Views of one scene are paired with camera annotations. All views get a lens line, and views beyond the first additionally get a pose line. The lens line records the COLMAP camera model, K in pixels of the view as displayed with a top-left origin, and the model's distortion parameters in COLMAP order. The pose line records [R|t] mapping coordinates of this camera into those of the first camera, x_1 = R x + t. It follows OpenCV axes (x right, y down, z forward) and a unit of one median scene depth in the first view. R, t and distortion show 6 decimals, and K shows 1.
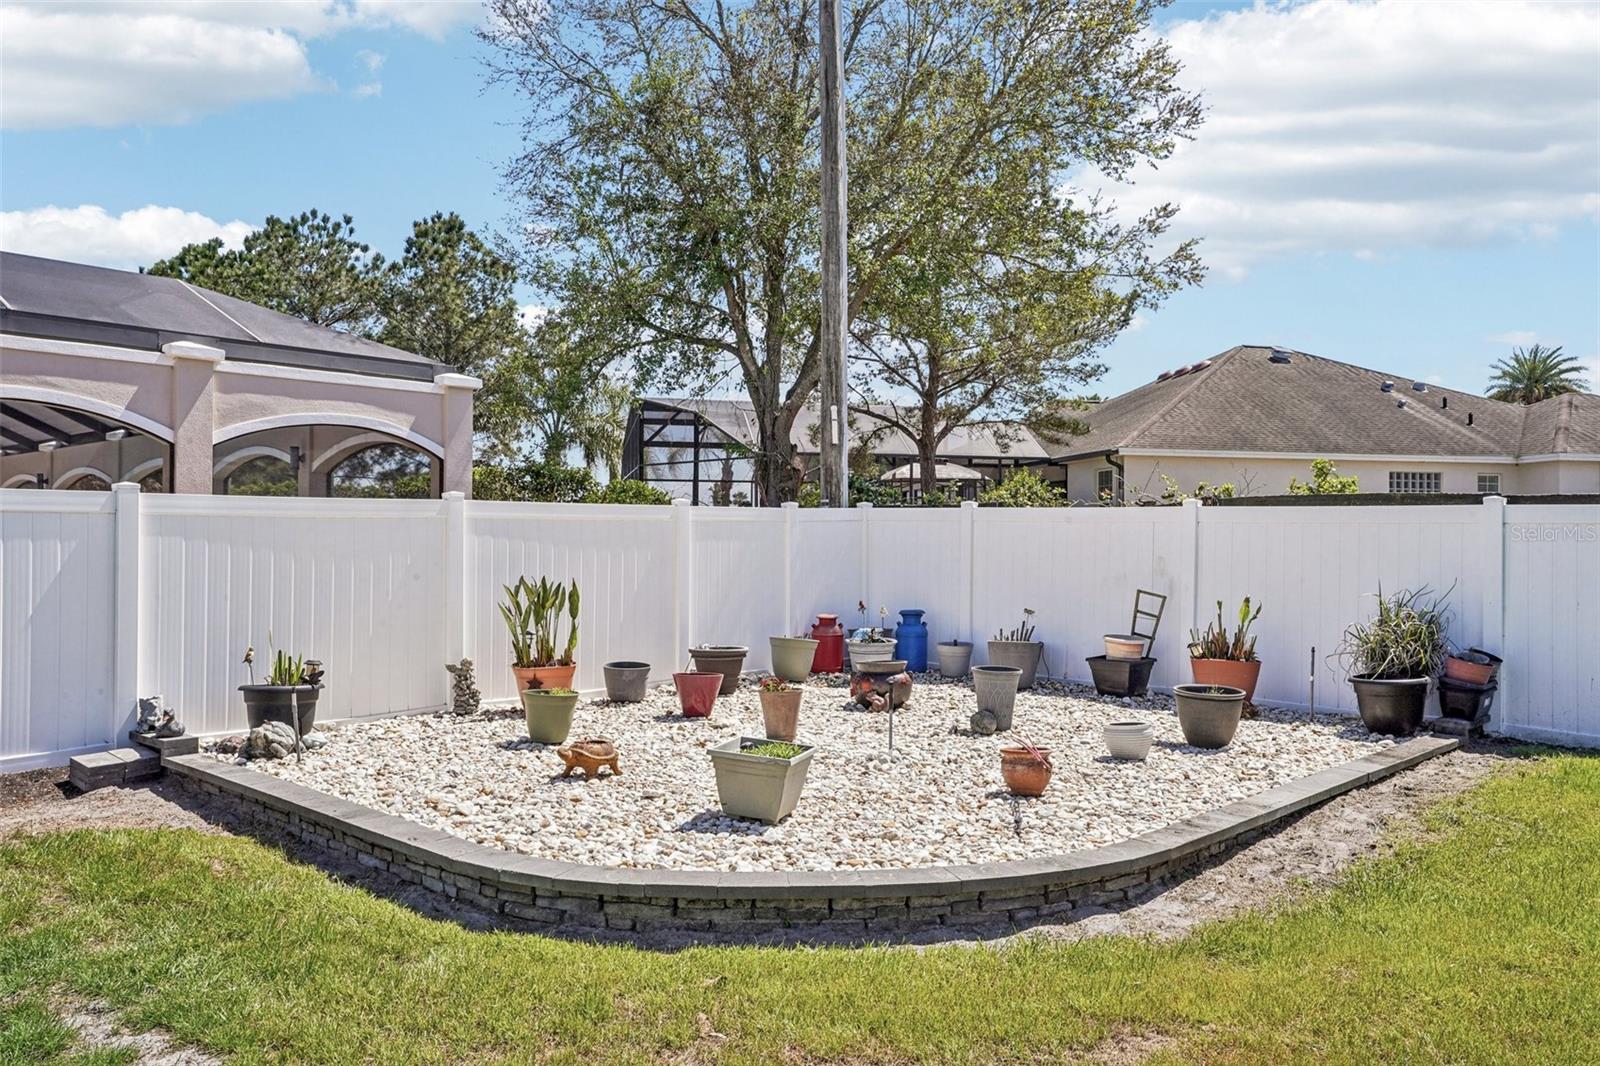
lens RADIAL K [[1115.3, 0, 800.0], [0, 1115.3, 533.0], [0, 0, 1]] dist [0.048867, 0.000538]
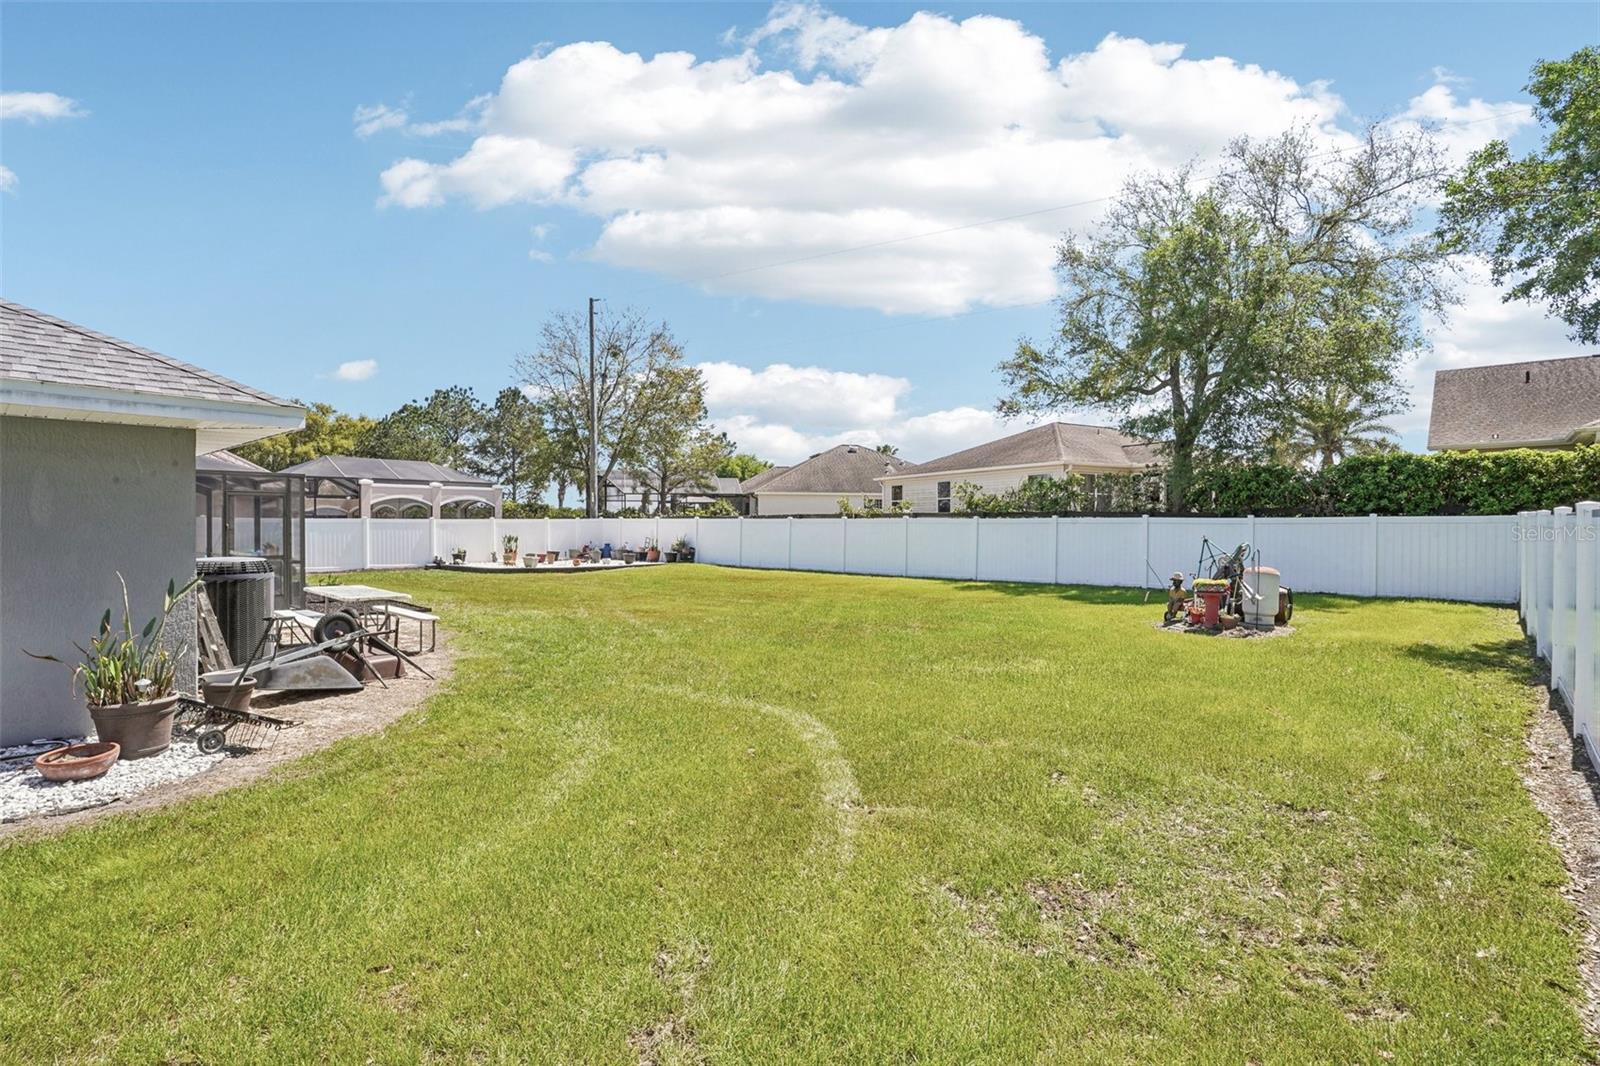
lens RADIAL K [[802.0, 0, 800.0], [0, 802.0, 533.0], [0, 0, 1]] dist [-0.000060, -0.000014]
pose [[0.999934, -0.010634, 0.004251, 0.841679], [0.010582, 0.999871, 0.012089, 0.002251], [-0.004379, -0.012043, 0.999918, -2.069053]]
